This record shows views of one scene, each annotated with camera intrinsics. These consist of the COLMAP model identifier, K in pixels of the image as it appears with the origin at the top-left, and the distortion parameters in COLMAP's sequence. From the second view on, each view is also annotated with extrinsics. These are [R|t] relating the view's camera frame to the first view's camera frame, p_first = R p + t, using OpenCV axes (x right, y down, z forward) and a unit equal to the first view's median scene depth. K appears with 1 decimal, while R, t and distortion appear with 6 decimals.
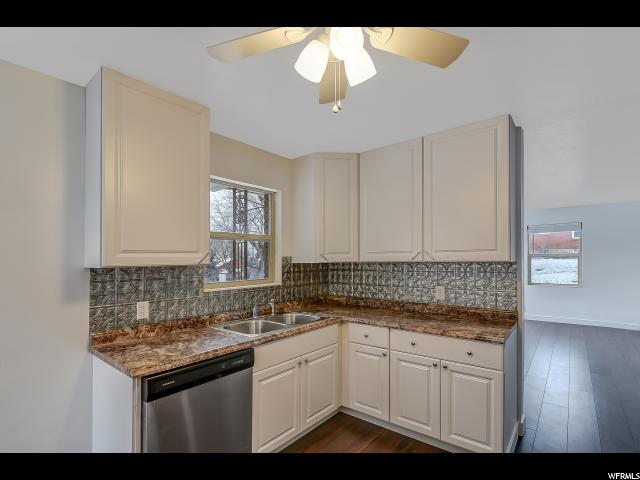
lens RADIAL K [[305.7, 0, 339.9], [0, 305.7, 242.7], [0, 0, 1]] dist [-0.001896, -0.000490]
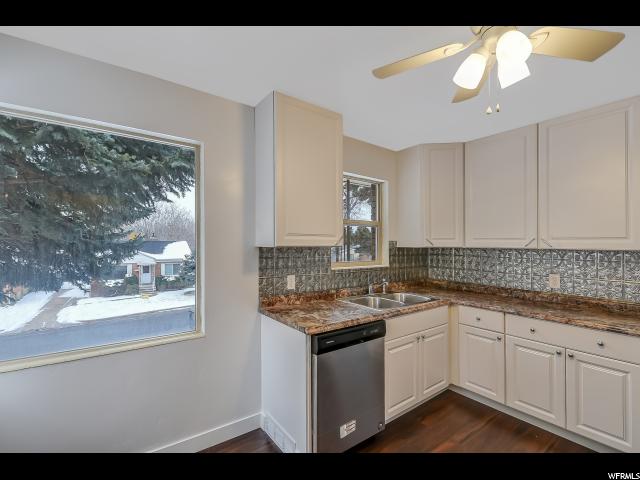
lens RADIAL K [[295.7, 0, 332.5], [0, 295.7, 223.8], [0, 0, 1]] dist [-0.001158, -0.007904]
pose [[0.970890, 0.005797, -0.239454, -0.169853], [-0.008698, 0.999901, -0.011060, -0.002517], [0.239366, 0.012821, 0.970845, -0.104422]]
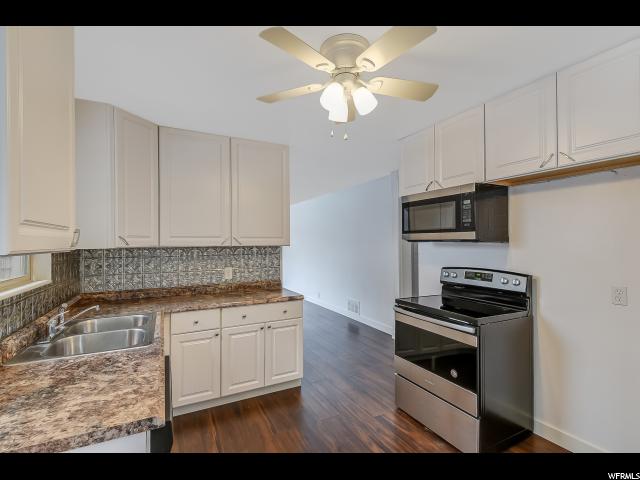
lens RADIAL K [[292.5, 0, 327.6], [0, 292.5, 222.7], [0, 0, 1]] dist [0.000110, -0.000291]
pose [[0.407608, 0.068294, 0.910600, -0.669822], [-0.046713, 0.997453, -0.053898, 0.020164], [-0.911962, -0.020567, 0.409760, 0.261128]]
